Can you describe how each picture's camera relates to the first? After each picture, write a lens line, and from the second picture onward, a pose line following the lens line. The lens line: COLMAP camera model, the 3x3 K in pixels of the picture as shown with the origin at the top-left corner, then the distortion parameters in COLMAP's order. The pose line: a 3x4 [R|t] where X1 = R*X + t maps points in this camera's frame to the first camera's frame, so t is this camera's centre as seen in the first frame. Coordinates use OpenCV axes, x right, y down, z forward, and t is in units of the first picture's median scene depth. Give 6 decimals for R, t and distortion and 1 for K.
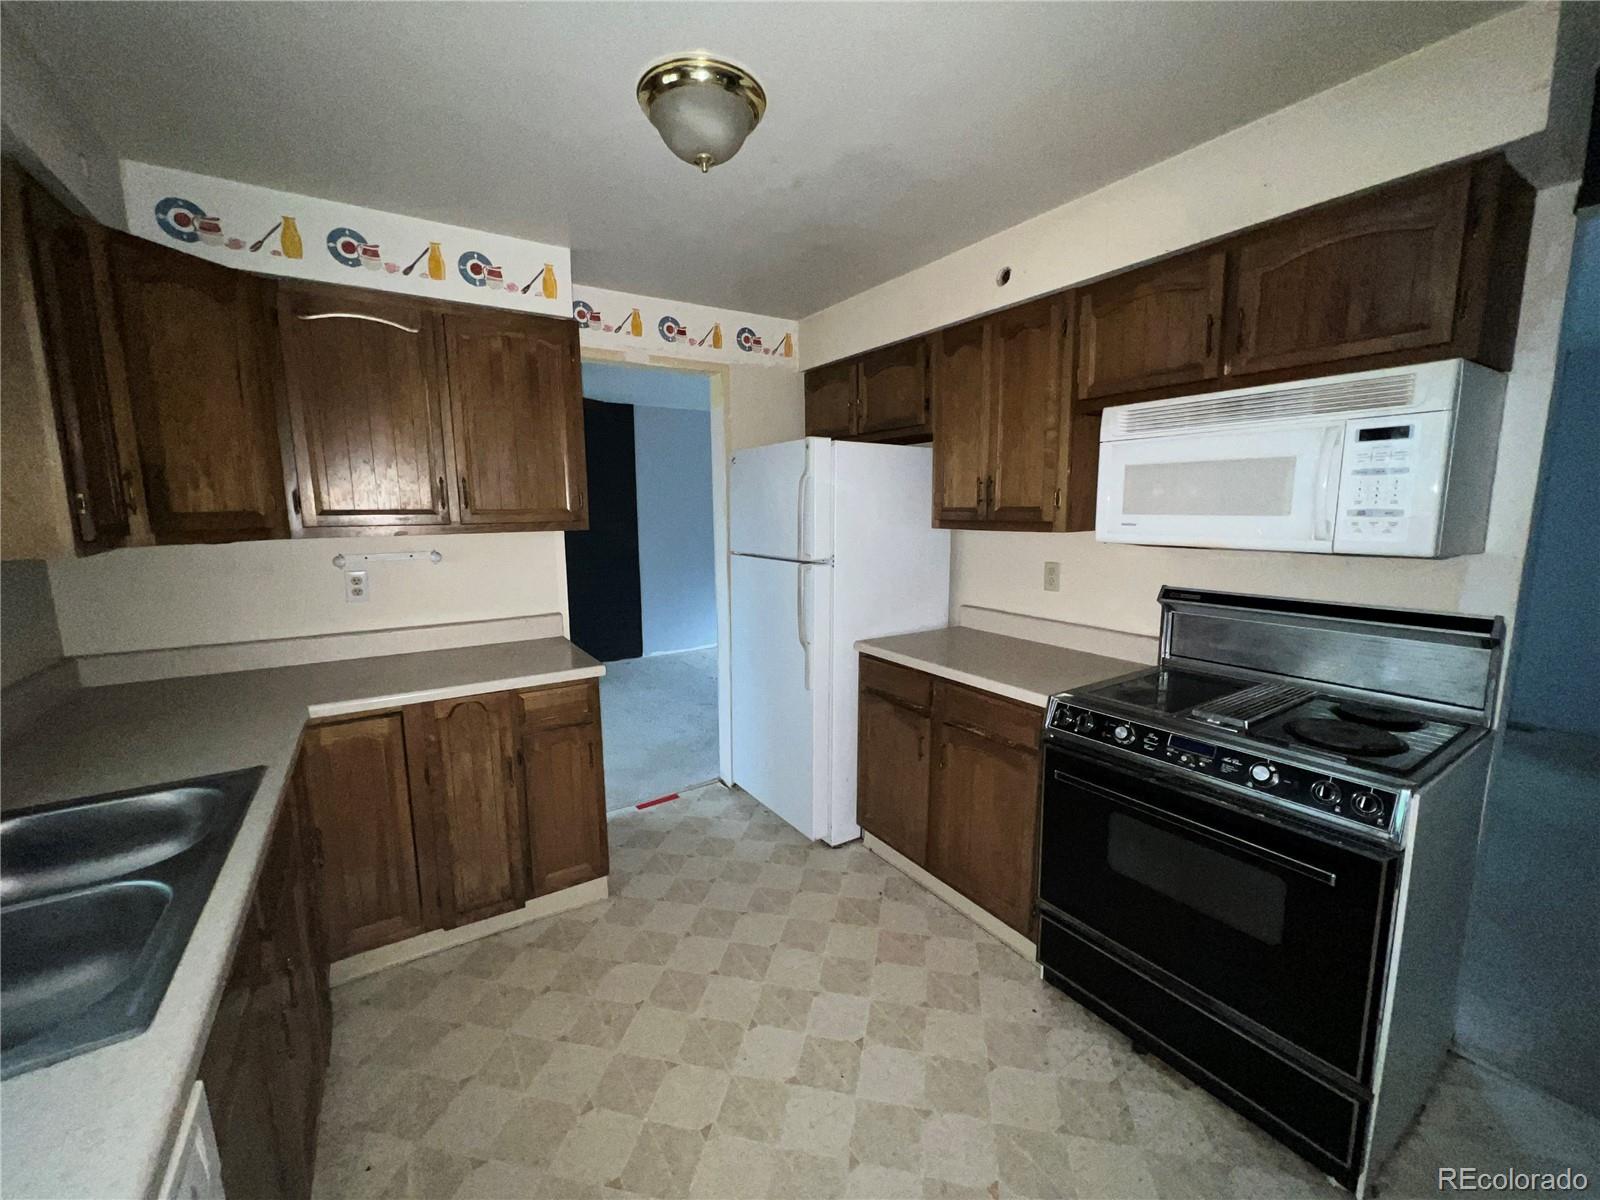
lens RADIAL K [[643.2, 0, 794.5], [0, 643.2, 600.4], [0, 0, 1]] dist [-0.001648, 0.000061]
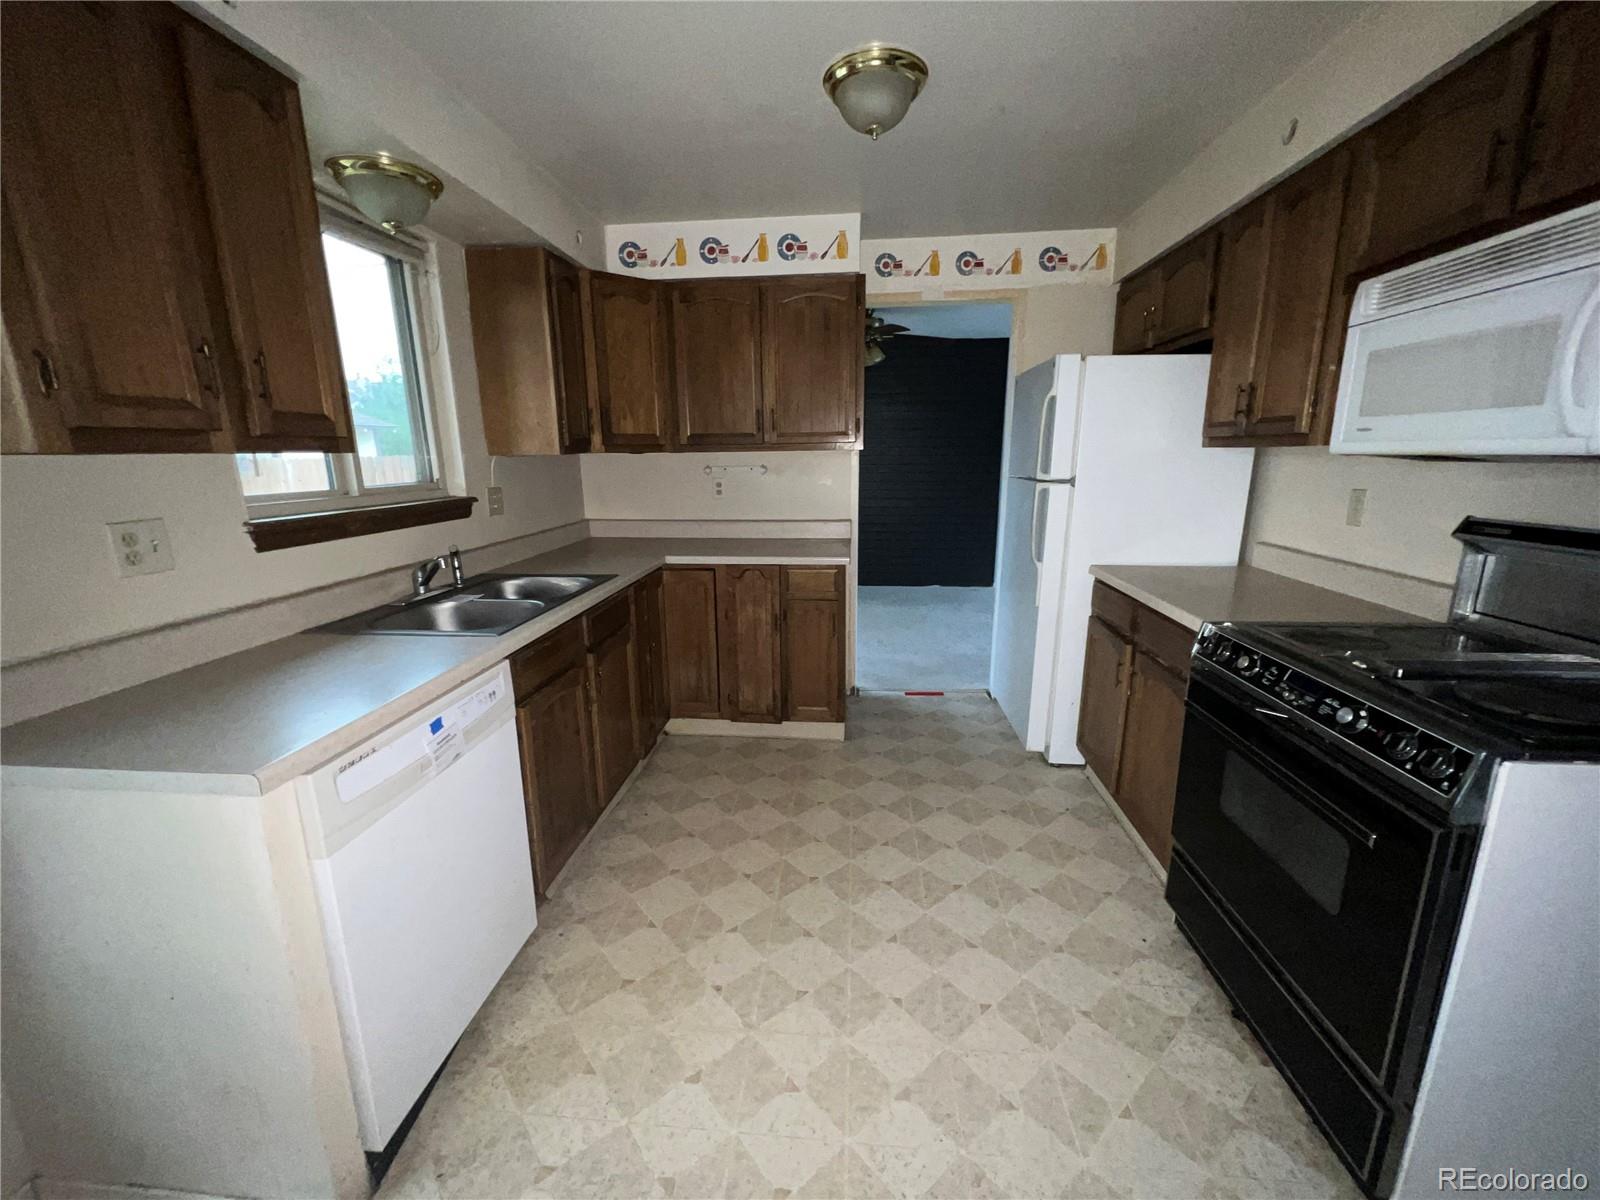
lens RADIAL K [[643.2, 0, 794.5], [0, 643.2, 600.4], [0, 0, 1]] dist [-0.001648, 0.000061]
pose [[0.785298, 0.136877, -0.603798, 0.419007], [-0.085351, 0.989878, 0.113392, 0.055093], [0.613207, -0.037512, 0.789031, -0.068468]]
